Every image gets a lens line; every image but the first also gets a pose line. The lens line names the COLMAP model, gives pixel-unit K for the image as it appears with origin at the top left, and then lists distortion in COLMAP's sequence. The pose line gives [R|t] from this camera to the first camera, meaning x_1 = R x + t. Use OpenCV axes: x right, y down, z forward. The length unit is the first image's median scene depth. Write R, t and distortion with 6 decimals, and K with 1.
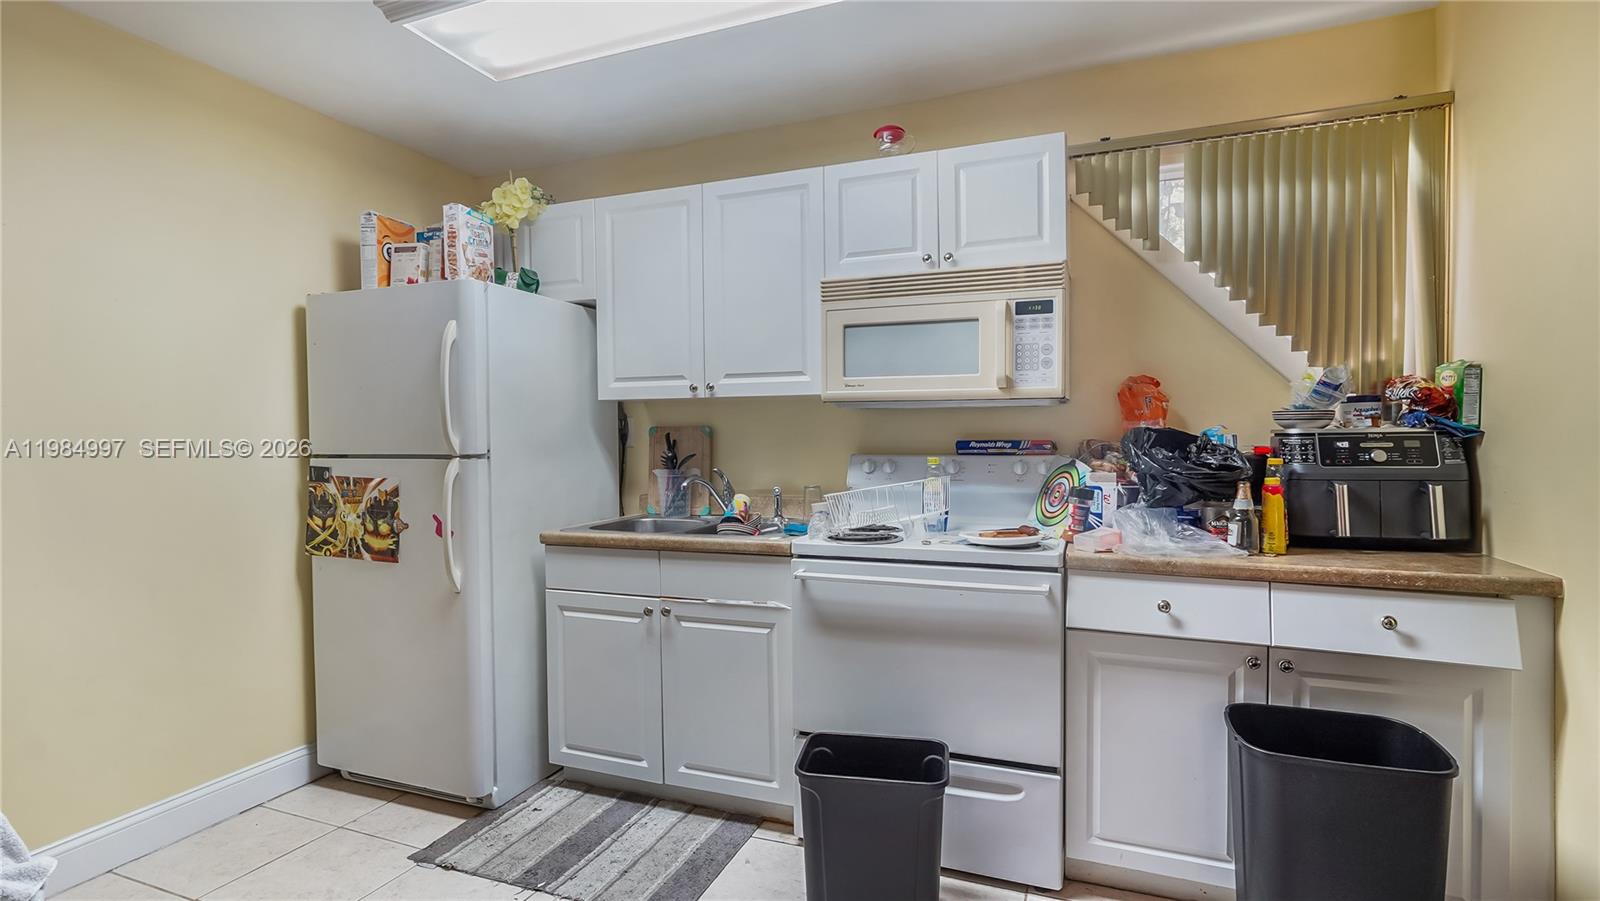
lens RADIAL K [[753.0, 0, 797.1], [0, 753.0, 449.1], [0, 0, 1]] dist [-0.017353, -0.000752]
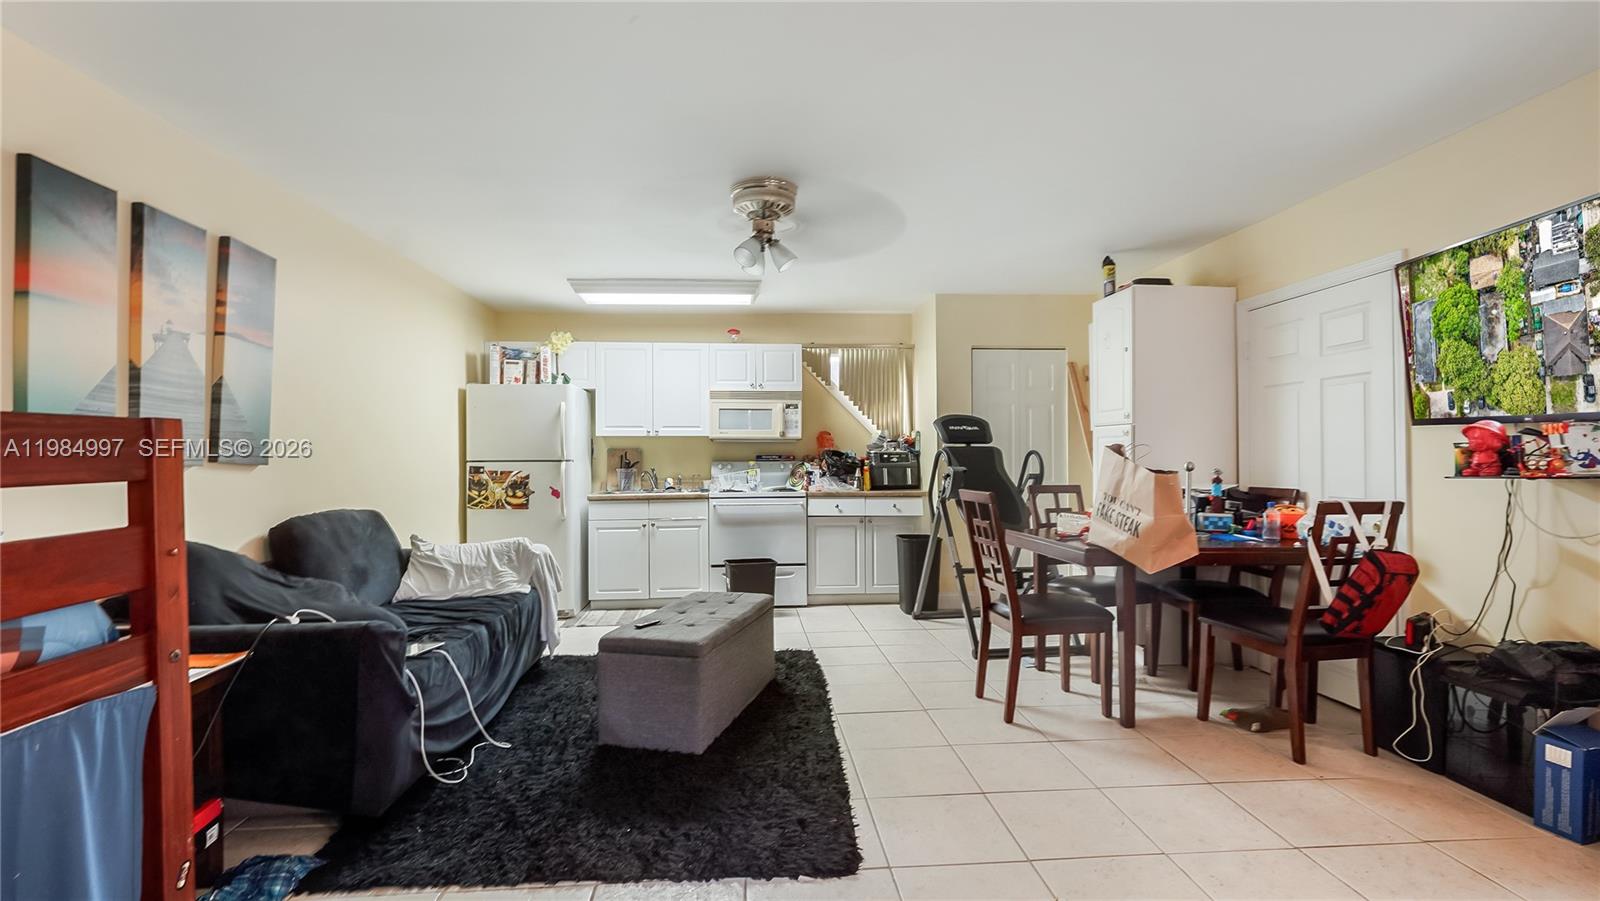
lens RADIAL K [[753.0, 0, 800.2], [0, 753.0, 452.9], [0, 0, 1]] dist [-0.017353, -0.000752]
pose [[0.895456, 0.005828, 0.445111, -0.868097], [0.006217, 0.999653, -0.025595, 0.051704], [-0.445106, 0.025686, 0.895110, -1.455247]]
